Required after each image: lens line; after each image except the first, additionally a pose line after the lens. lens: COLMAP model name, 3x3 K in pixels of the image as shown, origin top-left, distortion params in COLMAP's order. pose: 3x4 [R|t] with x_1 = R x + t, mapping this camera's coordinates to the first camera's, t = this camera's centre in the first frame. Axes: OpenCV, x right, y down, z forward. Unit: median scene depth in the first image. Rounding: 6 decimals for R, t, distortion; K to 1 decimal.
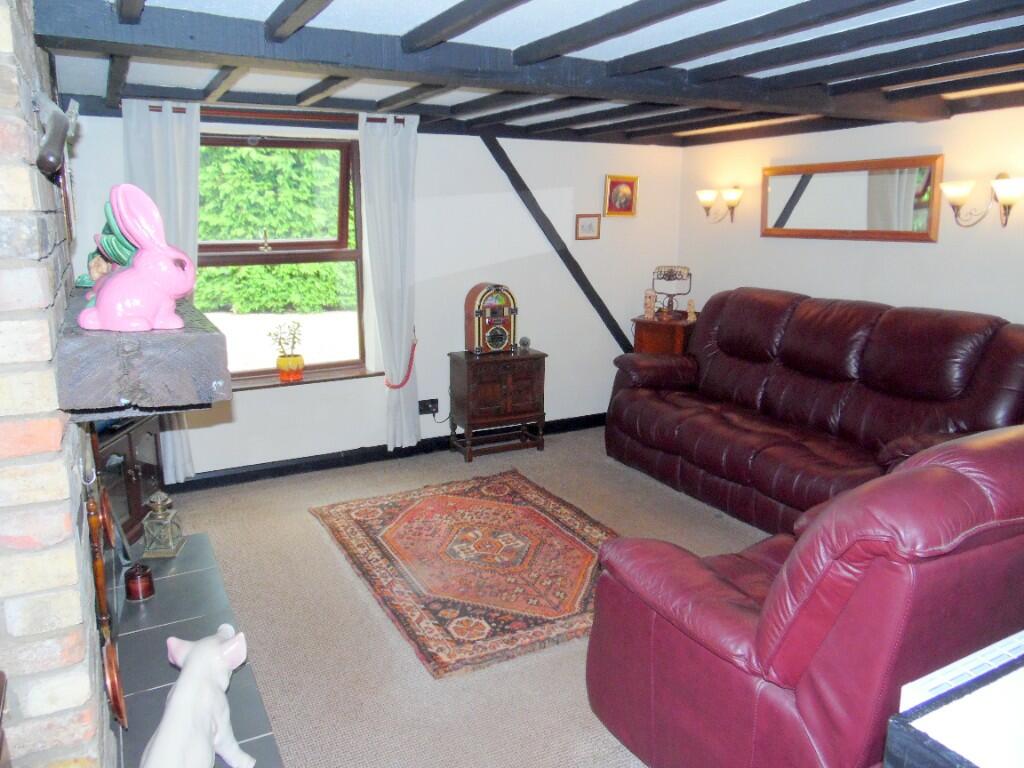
lens RADIAL K [[776.4, 0, 514.4], [0, 776.4, 381.8], [0, 0, 1]] dist [-0.010773, 0.059211]
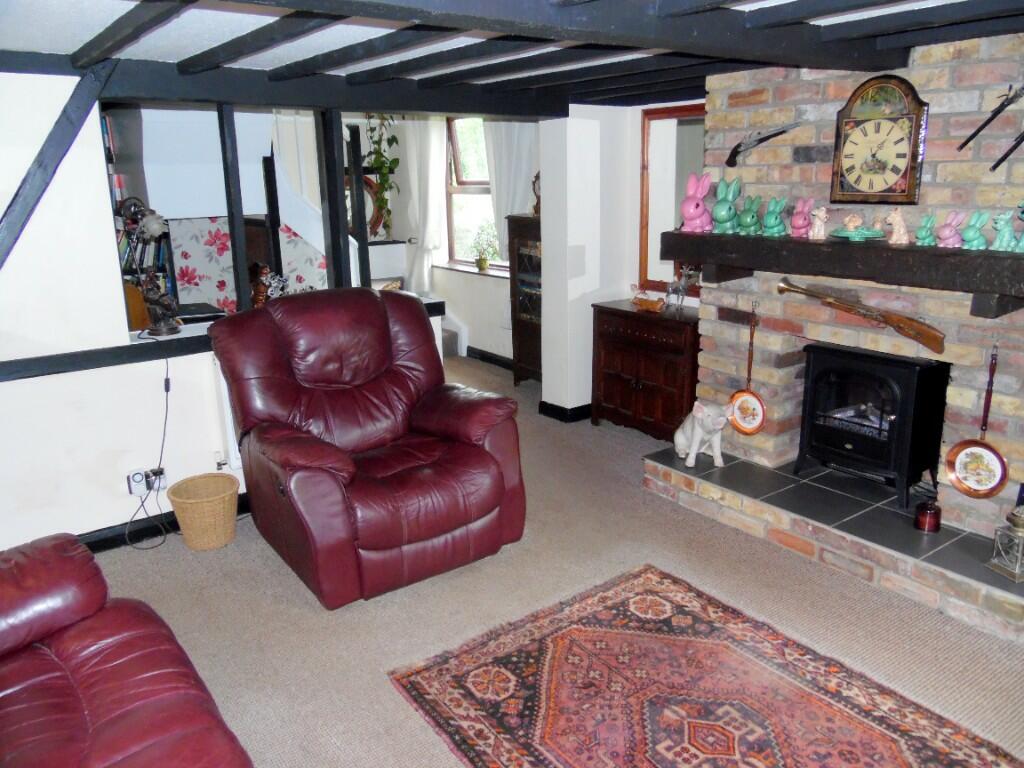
lens RADIAL K [[776.4, 0, 516.0], [0, 776.4, 385.4], [0, 0, 1]] dist [-0.010773, 0.059211]
pose [[-0.988911, 0.058315, -0.136580, 0.228566], [-0.012271, 0.884447, 0.466480, -0.395003], [0.148000, 0.462983, -0.873924, 1.670168]]
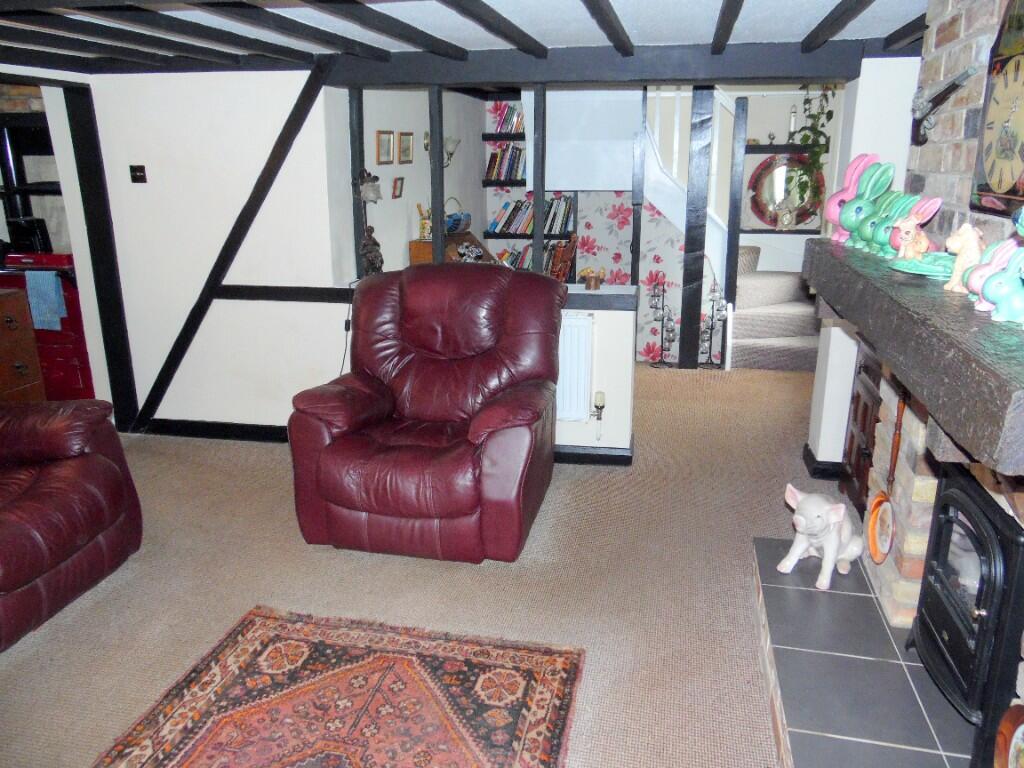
lens RADIAL K [[776.4, 0, 506.3], [0, 776.4, 377.5], [0, 0, 1]] dist [-0.010773, 0.059211]
pose [[-0.763960, -0.174522, 0.621214, -0.501346], [0.140916, 0.894367, 0.424558, -0.313857], [-0.629688, 0.411885, -0.658668, 1.358809]]
